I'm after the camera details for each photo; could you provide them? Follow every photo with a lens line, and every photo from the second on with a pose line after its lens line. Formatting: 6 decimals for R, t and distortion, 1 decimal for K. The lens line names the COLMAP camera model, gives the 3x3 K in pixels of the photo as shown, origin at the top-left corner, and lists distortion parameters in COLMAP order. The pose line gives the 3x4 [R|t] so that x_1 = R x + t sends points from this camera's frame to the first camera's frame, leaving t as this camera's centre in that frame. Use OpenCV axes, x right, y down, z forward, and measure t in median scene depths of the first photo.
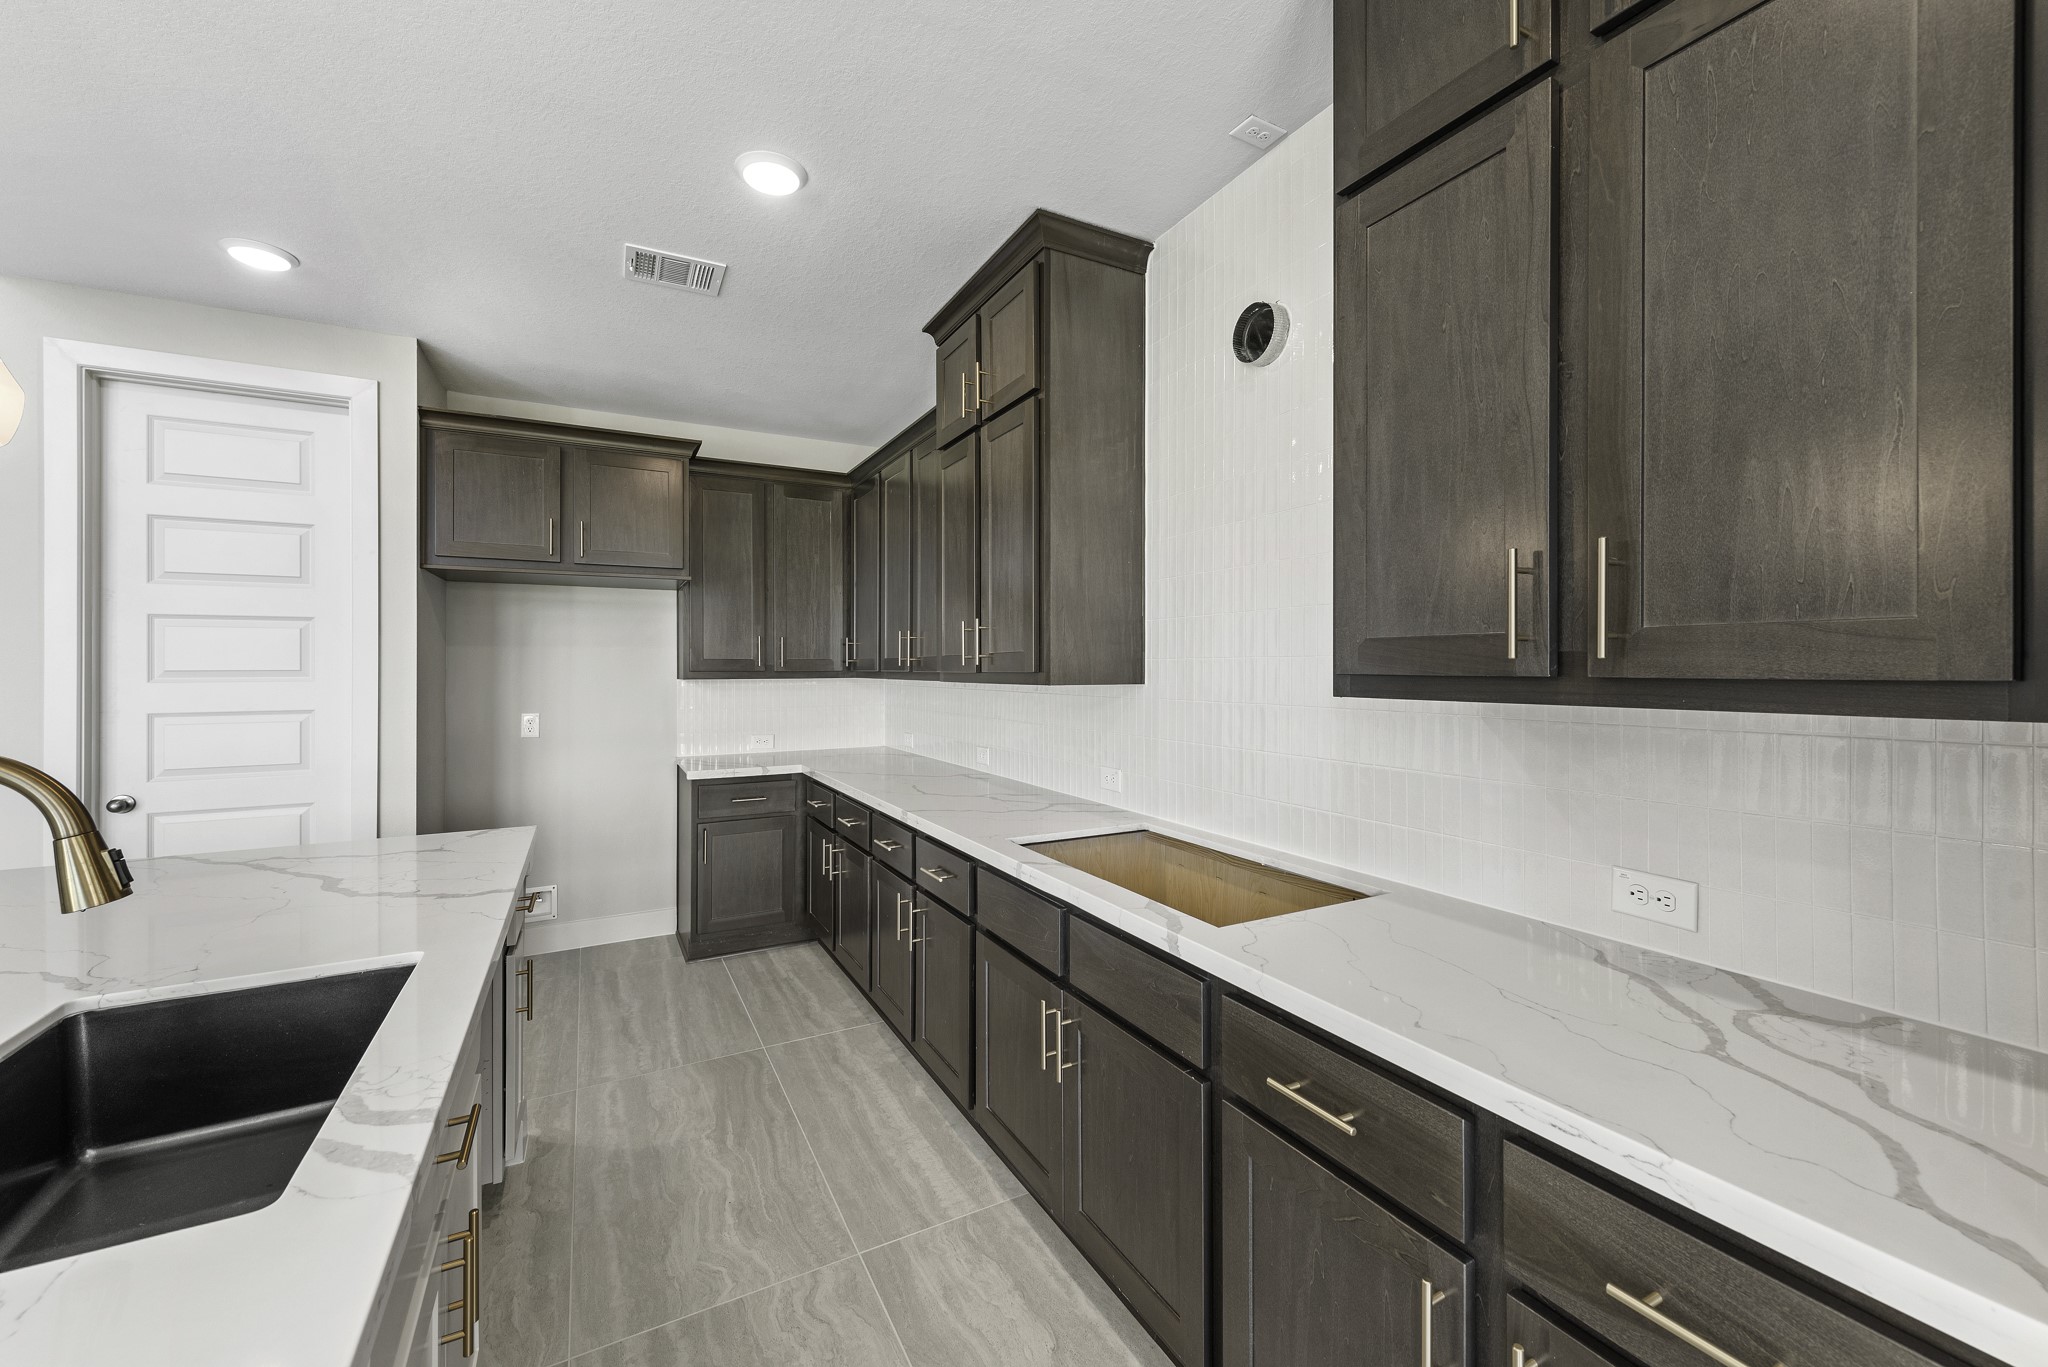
lens RADIAL K [[803.5, 0, 1017.6], [0, 803.5, 664.0], [0, 0, 1]] dist [0.012121, -0.002660]
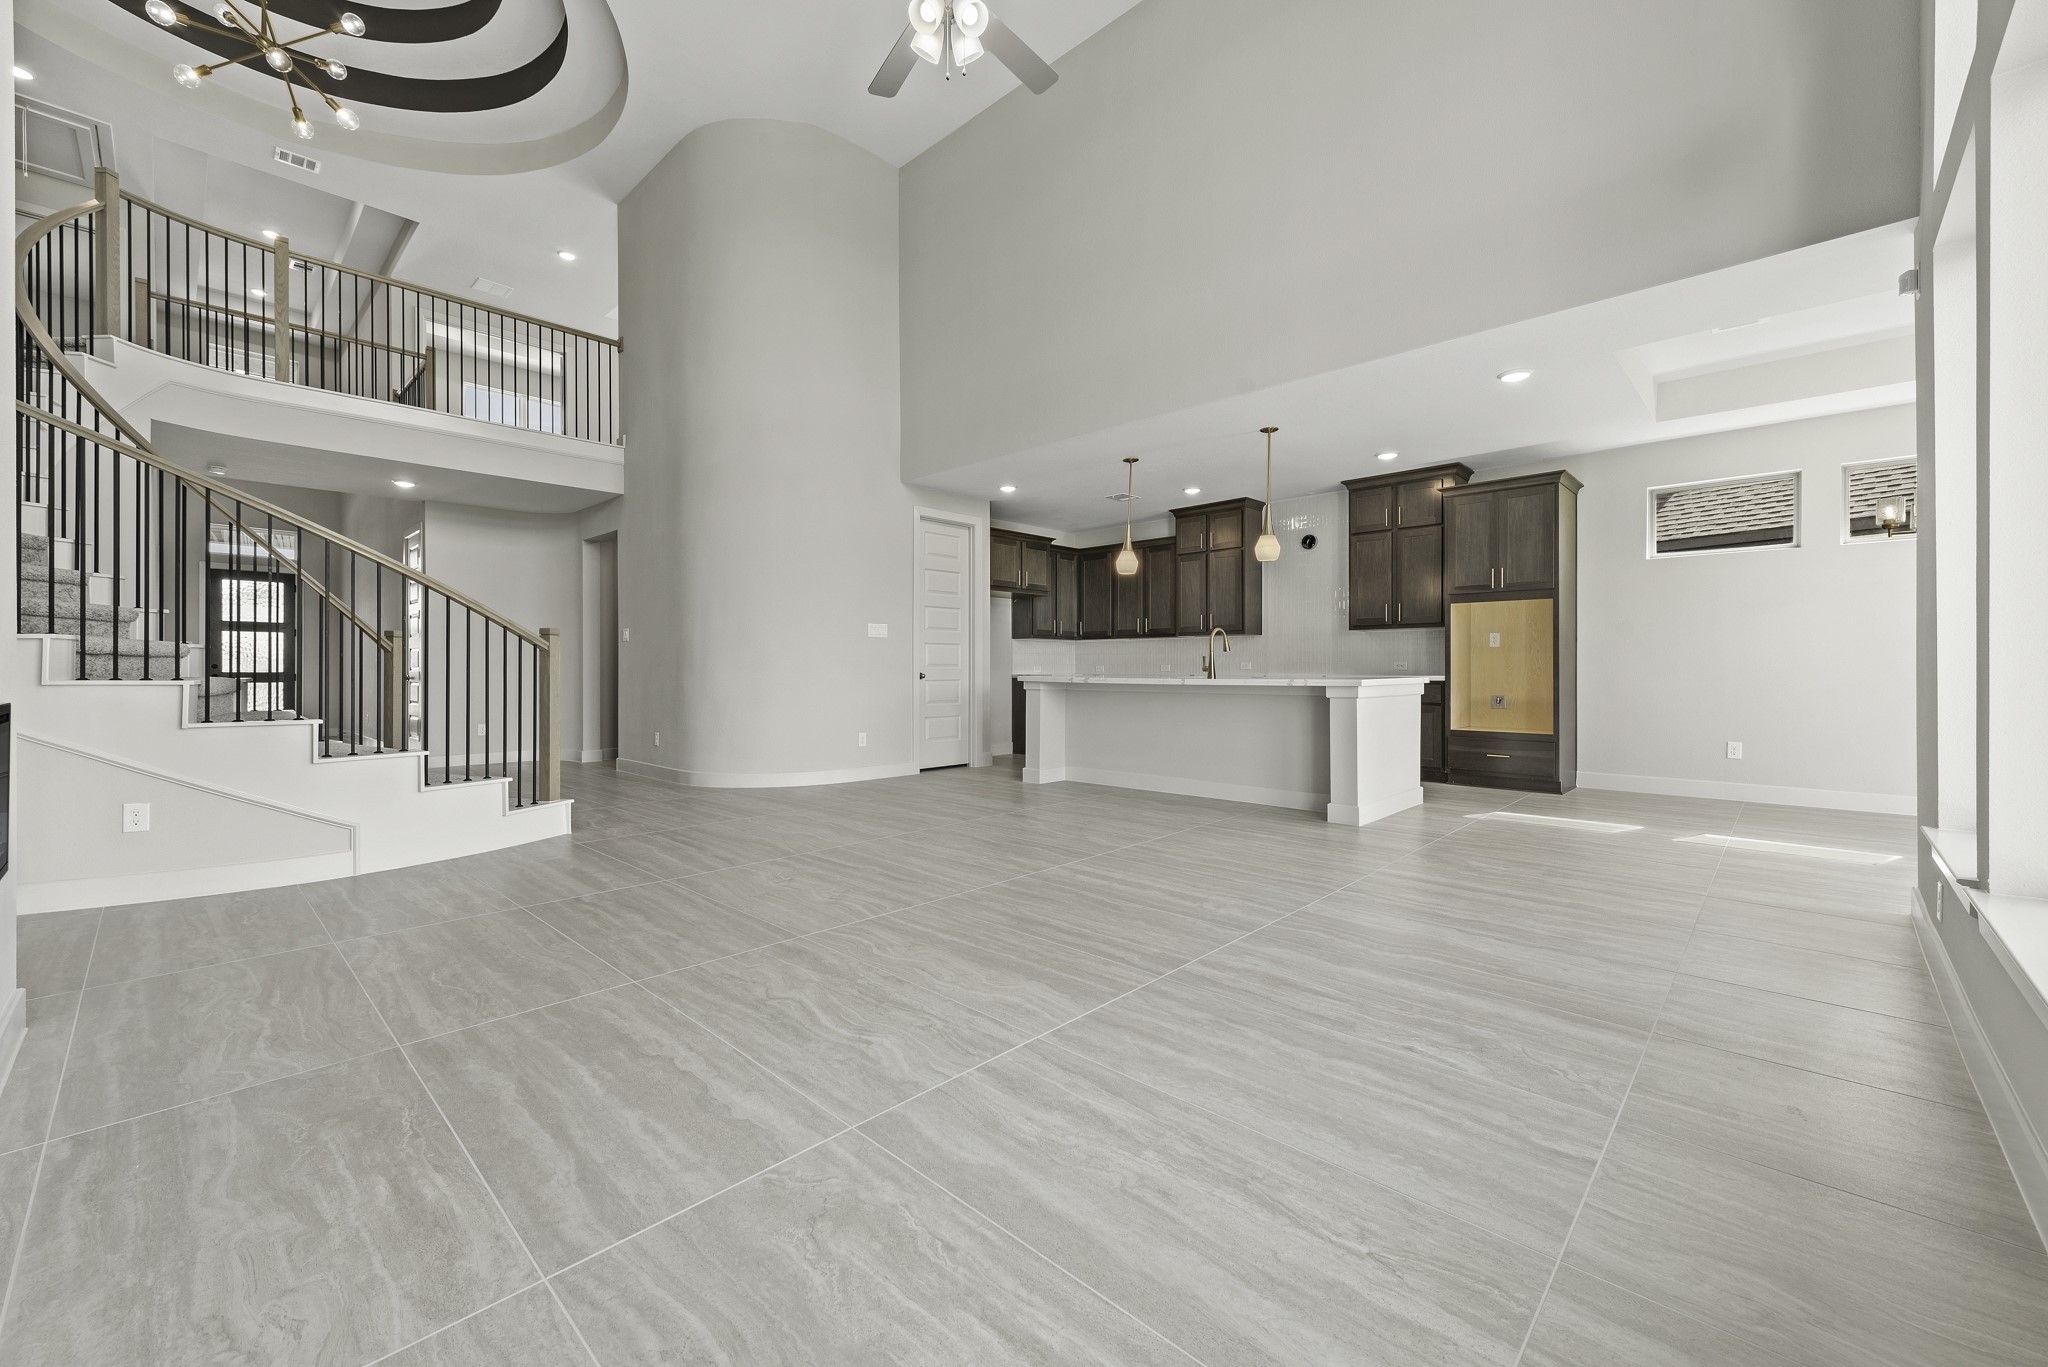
lens RADIAL K [[803.5, 0, 1025.2], [0, 803.5, 676.4], [0, 0, 1]] dist [0.012121, -0.002660]
pose [[0.947645, -0.002543, 0.319316, -1.740326], [-0.001178, 0.999934, 0.011458, 0.152438], [-0.319324, -0.011234, 0.947579, -1.753349]]
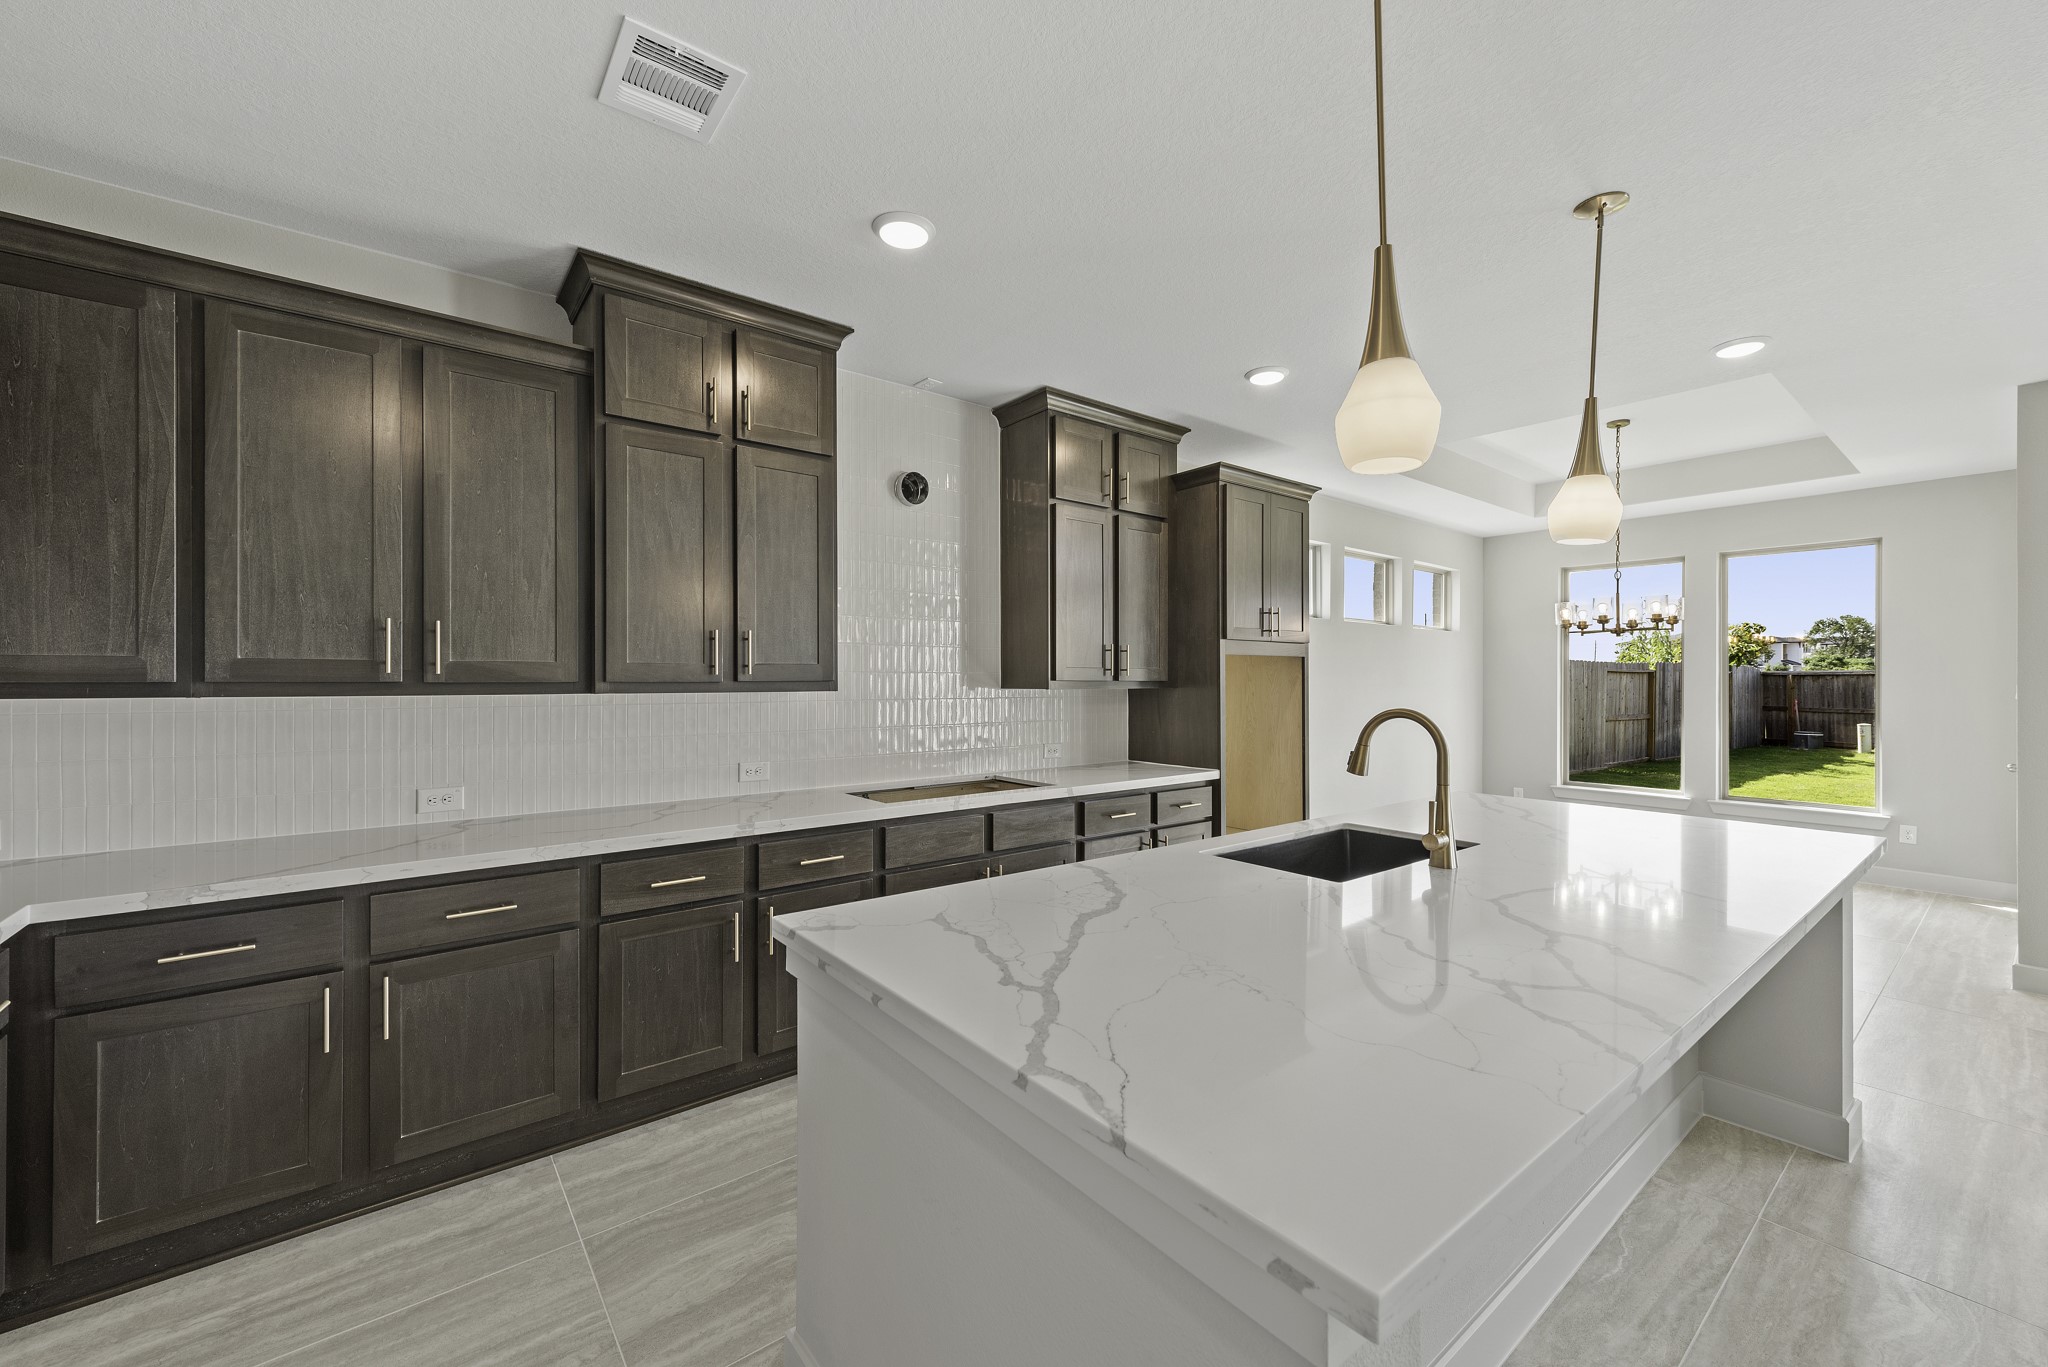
lens RADIAL K [[803.5, 0, 1030.6], [0, 803.5, 684.8], [0, 0, 1]] dist [0.012121, -0.002660]
pose [[-0.179611, -0.003665, 0.983731, -1.147352], [-0.003325, 0.999990, 0.003119, 0.009938], [-0.983732, -0.002710, -0.179622, 0.827054]]
